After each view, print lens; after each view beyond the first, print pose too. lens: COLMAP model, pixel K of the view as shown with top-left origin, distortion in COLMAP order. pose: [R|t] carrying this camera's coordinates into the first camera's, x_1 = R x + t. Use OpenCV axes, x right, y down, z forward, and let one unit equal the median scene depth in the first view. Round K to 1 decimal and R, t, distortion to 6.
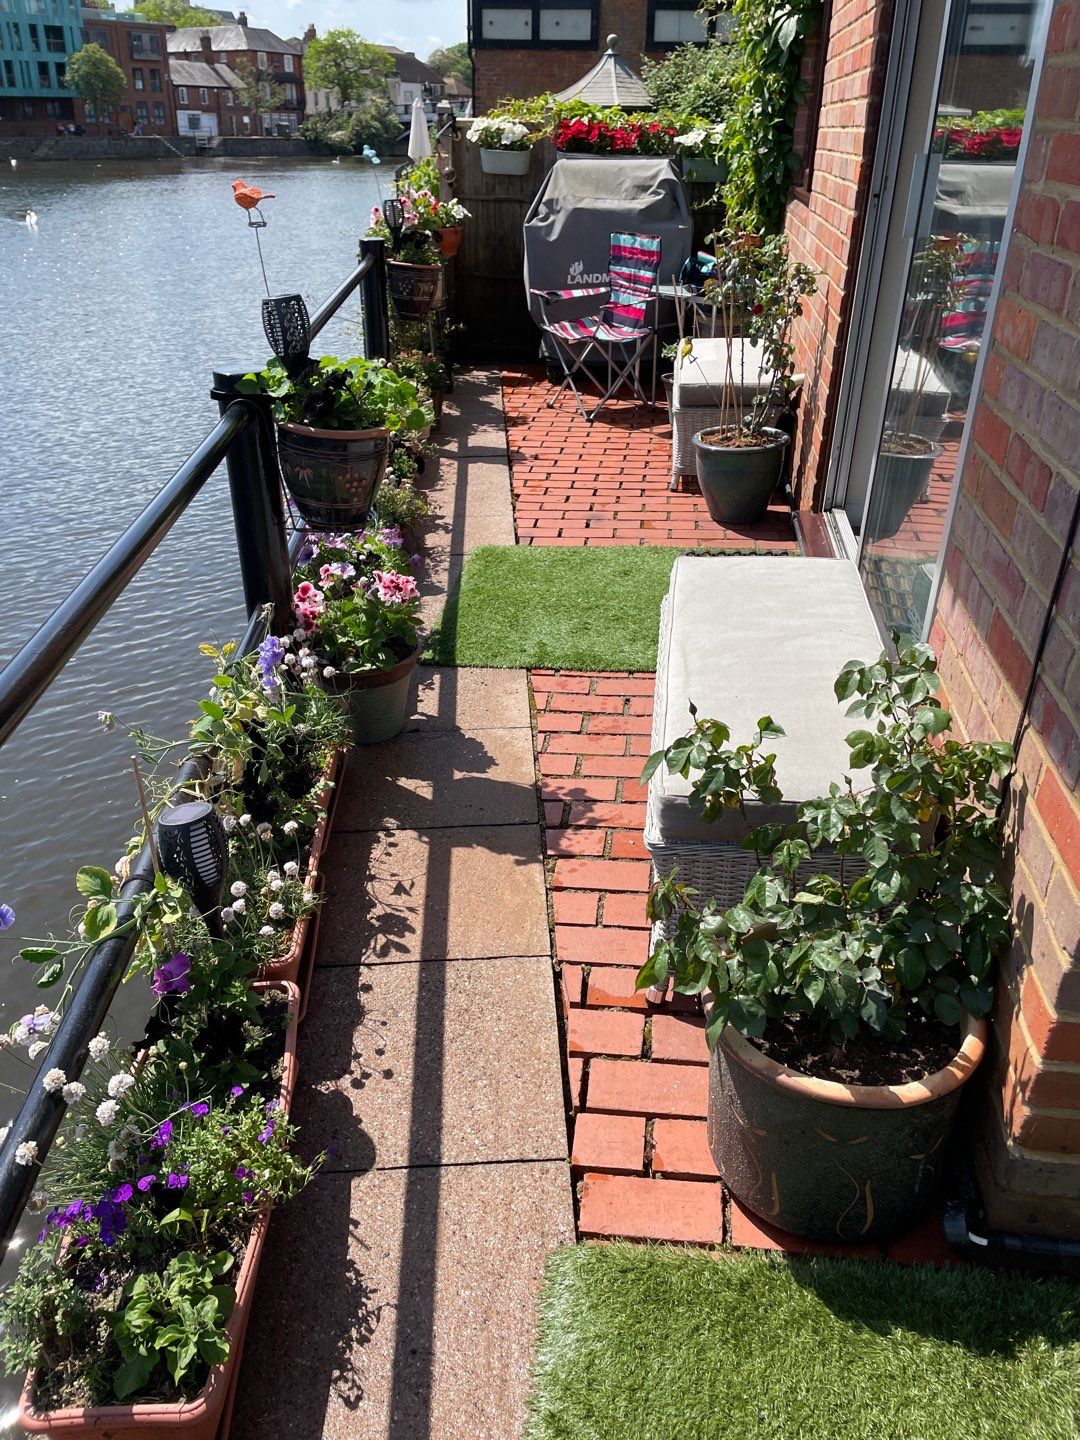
lens RADIAL K [[1080.1, 0, 532.6], [0, 1080.1, 783.9], [0, 0, 1]] dist [0.065914, -0.114172]
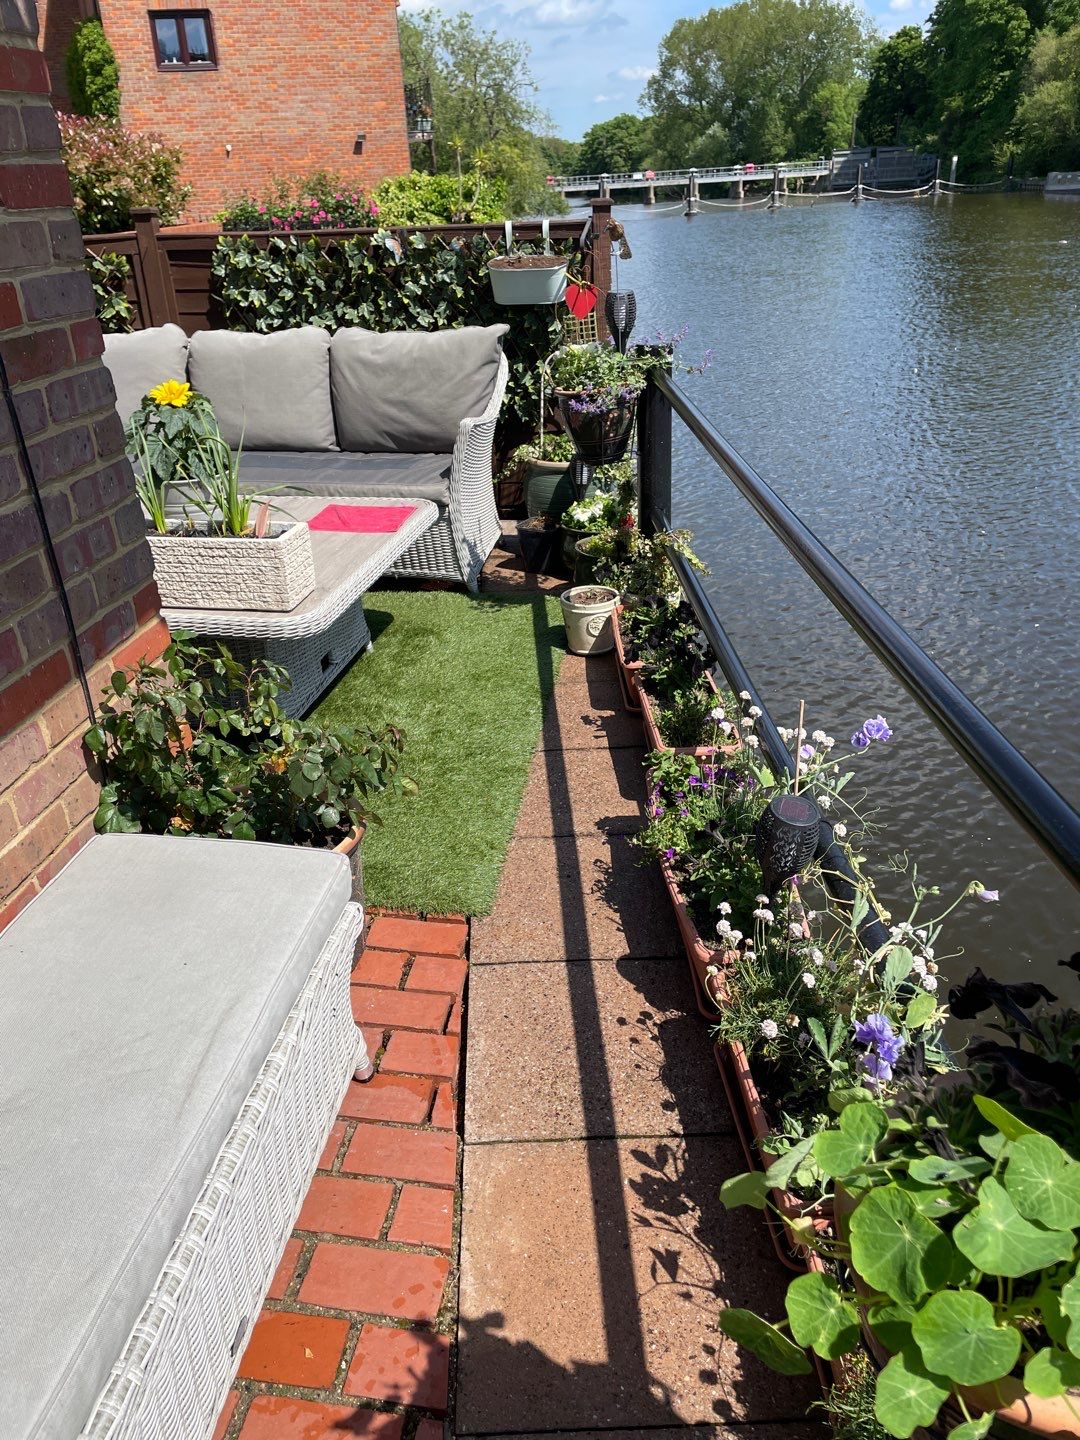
lens RADIAL K [[1083.1, 0, 542.1], [0, 1083.1, 742.6], [0, 0, 1]] dist [0.053350, -0.100385]
pose [[-0.999651, 0.022942, 0.013059, -0.065222], [0.023383, 0.539893, 0.841409, -0.760903], [0.012253, 0.841421, -0.540241, 1.238400]]
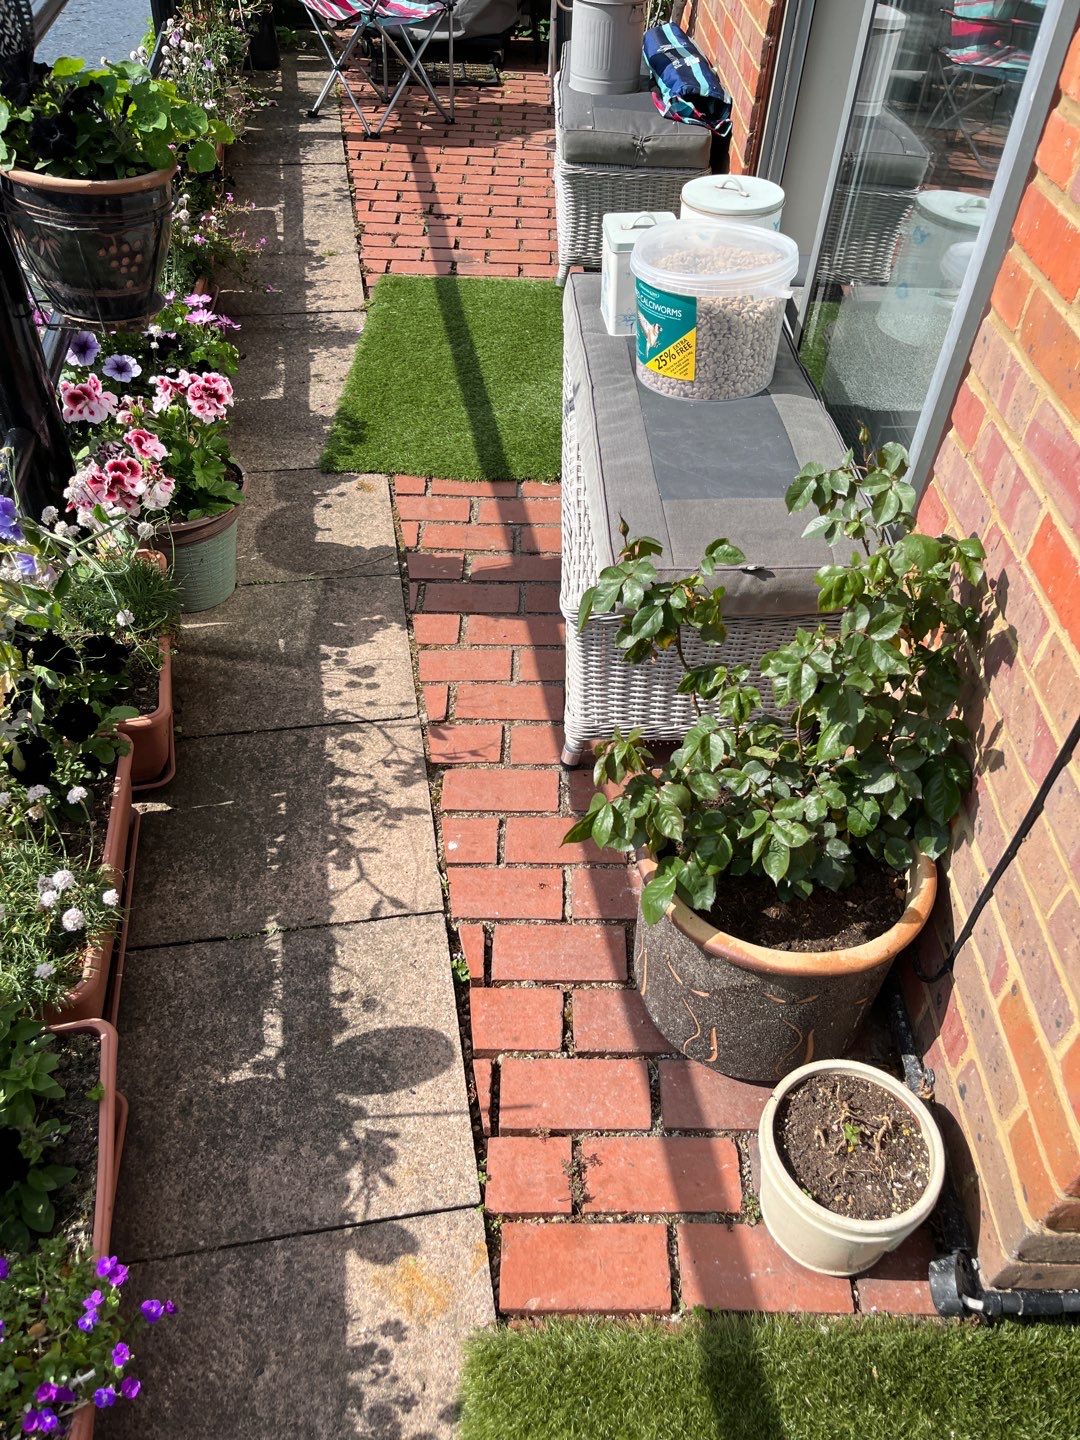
lens RADIAL K [[1007.5, 0, 540.0], [0, 1007.5, 720.0], [0, 0, 1]] dist [0.056108, -0.066055]
pose [[0.990348, -0.056052, 0.126766, 0.000338], [0.022444, 0.967364, 0.252396, -0.163042], [-0.136777, -0.247115, 0.959284, 0.287020]]
